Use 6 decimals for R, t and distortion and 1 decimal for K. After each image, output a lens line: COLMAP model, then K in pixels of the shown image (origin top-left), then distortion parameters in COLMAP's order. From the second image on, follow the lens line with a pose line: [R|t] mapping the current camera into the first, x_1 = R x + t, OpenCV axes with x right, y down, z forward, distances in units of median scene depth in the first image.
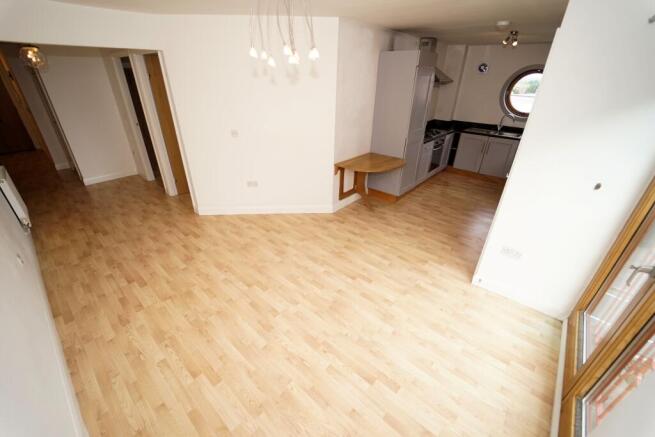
lens RADIAL K [[265.6, 0, 321.1], [0, 265.6, 219.9], [0, 0, 1]] dist [-0.016152, -0.000167]
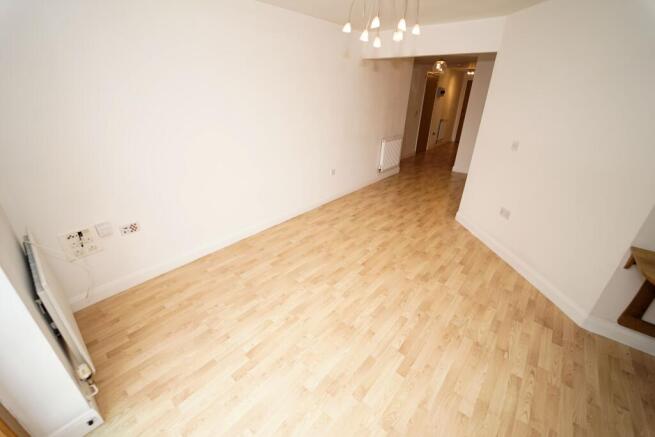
lens RADIAL K [[265.6, 0, 329.6], [0, 265.6, 219.1], [0, 0, 1]] dist [-0.016152, -0.000167]
pose [[0.031564, 0.422055, -0.906020, 0.595377], [-0.489582, 0.796809, 0.354125, -0.200299], [0.871386, 0.432394, 0.231781, 0.543880]]
